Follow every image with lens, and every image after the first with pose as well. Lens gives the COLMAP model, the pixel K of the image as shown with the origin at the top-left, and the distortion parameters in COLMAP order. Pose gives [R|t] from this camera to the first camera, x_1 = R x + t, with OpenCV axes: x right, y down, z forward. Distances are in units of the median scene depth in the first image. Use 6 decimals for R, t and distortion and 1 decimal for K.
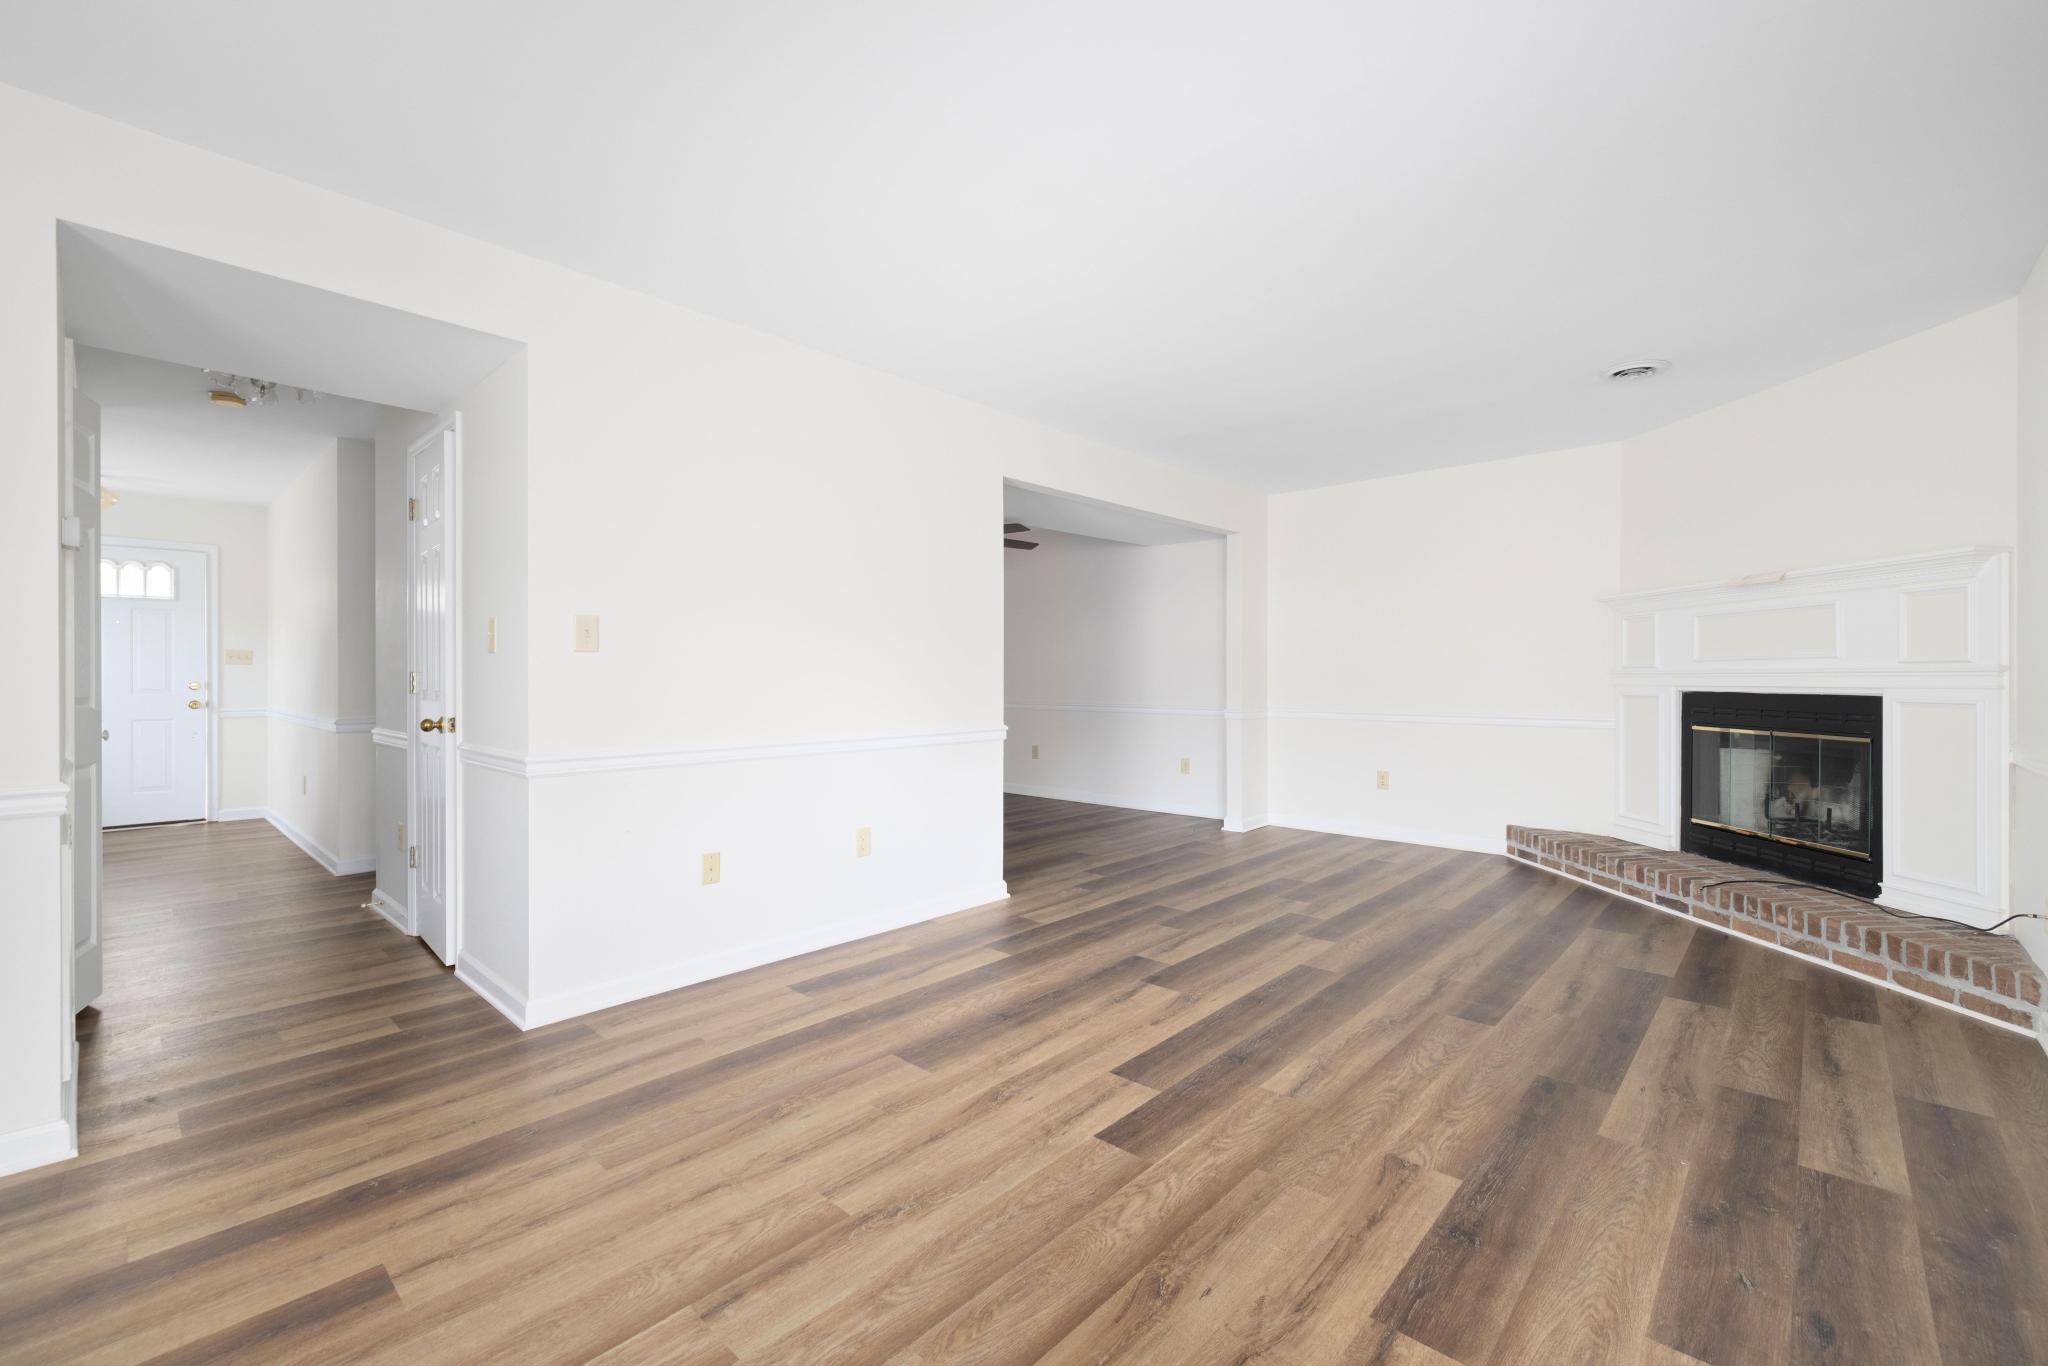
lens RADIAL K [[868.2, 0, 1024.4], [0, 868.2, 679.6], [0, 0, 1]] dist [-0.000575, -0.000050]
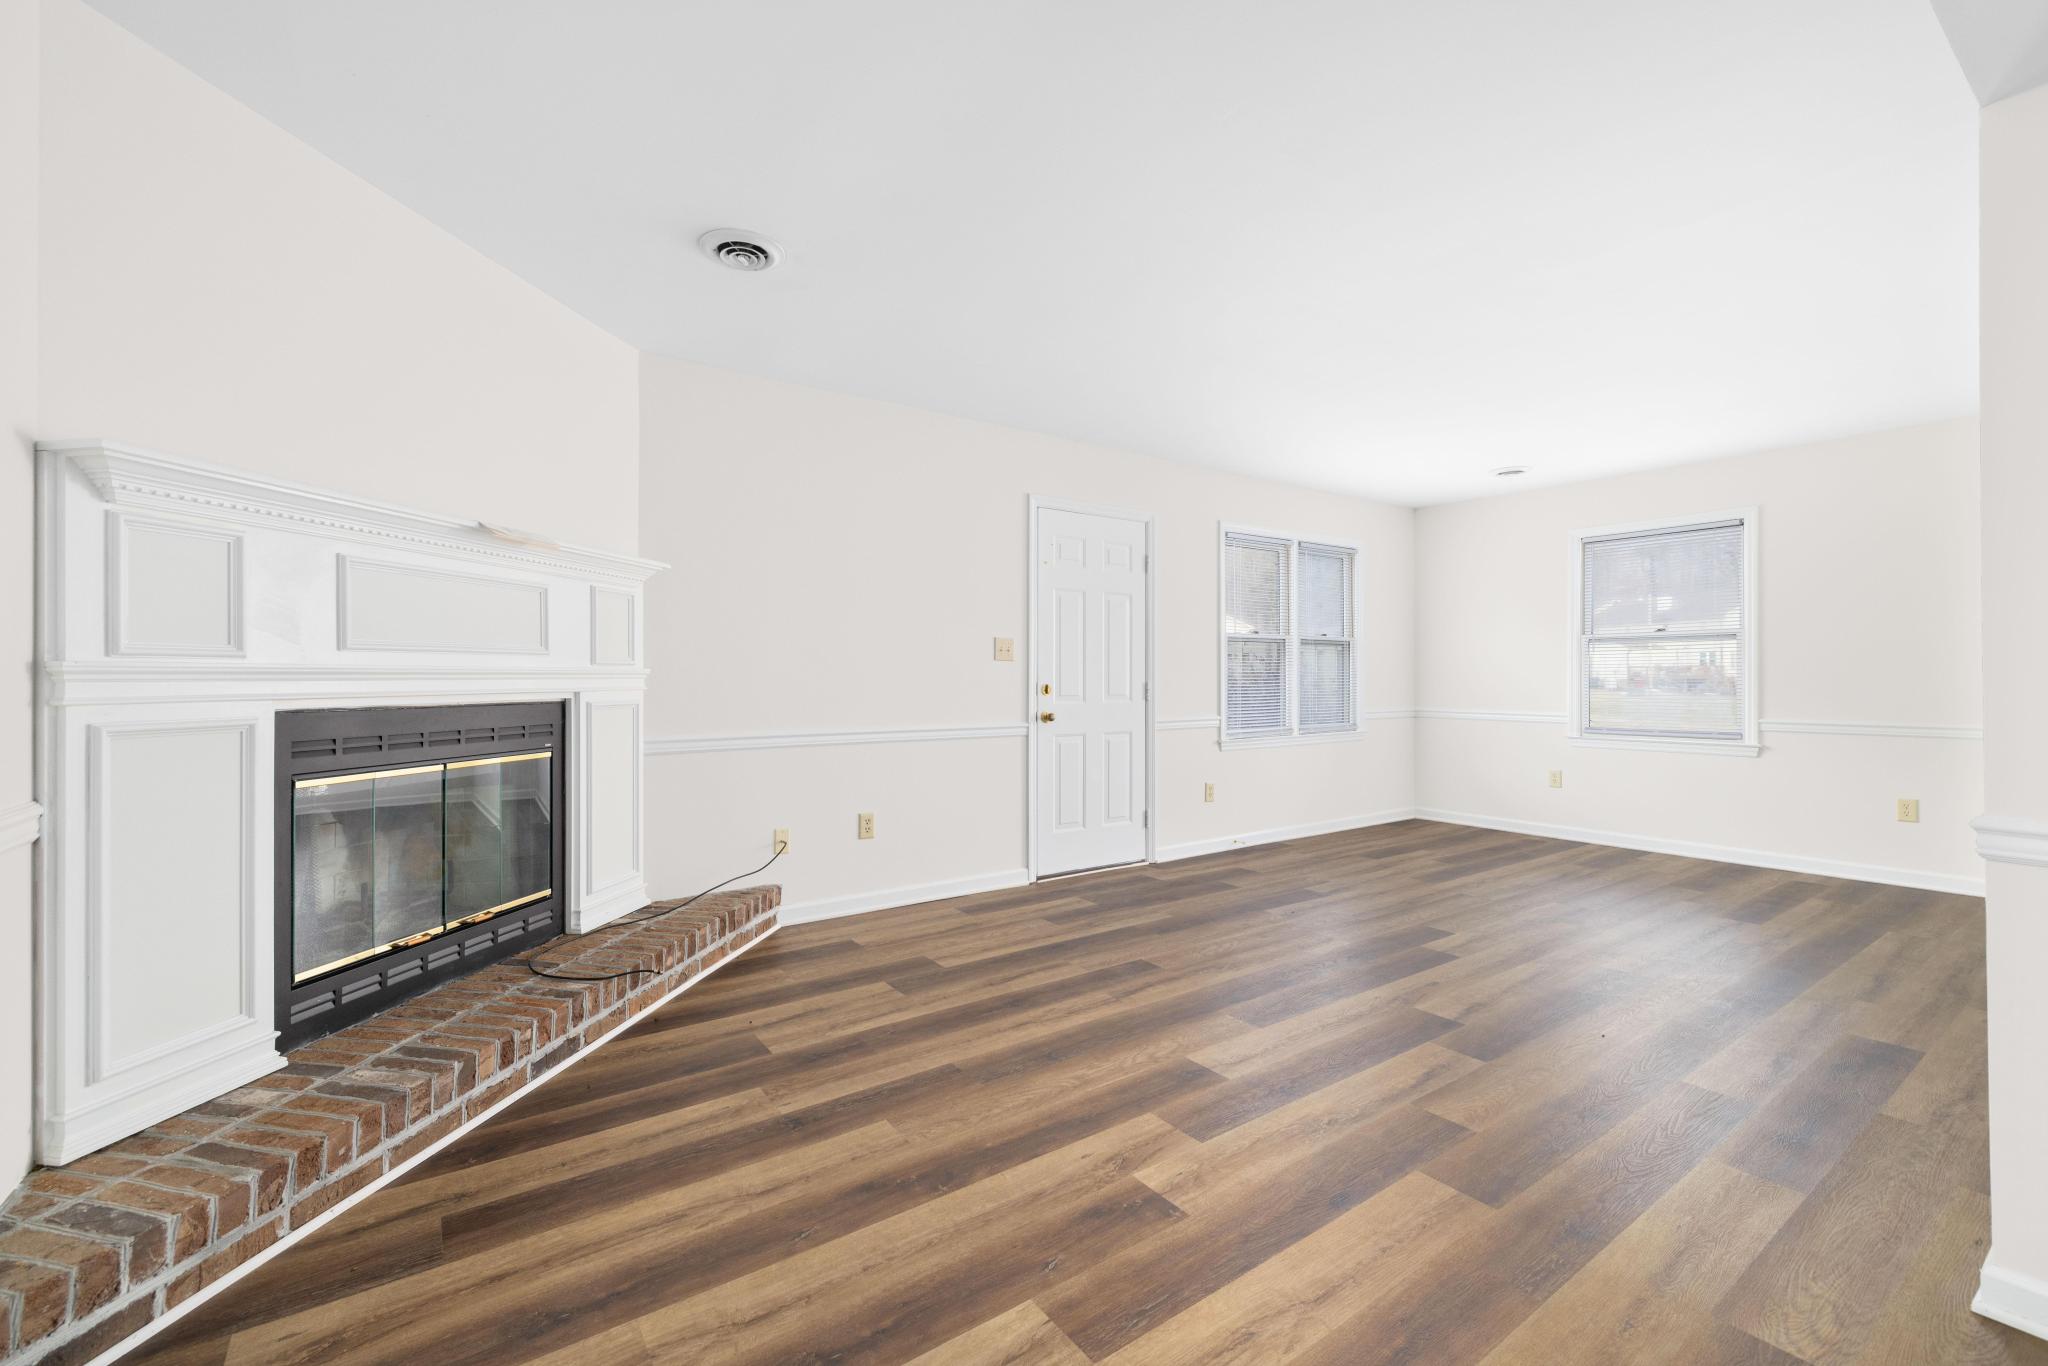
lens RADIAL K [[868.2, 0, 1024.8], [0, 868.2, 682.0], [0, 0, 1]] dist [-0.000575, -0.000050]
pose [[-0.979023, 0.001613, 0.203743, 0.360598], [0.002872, 0.999979, 0.005883, -0.004338], [-0.203729, 0.006344, -0.979007, 1.804714]]
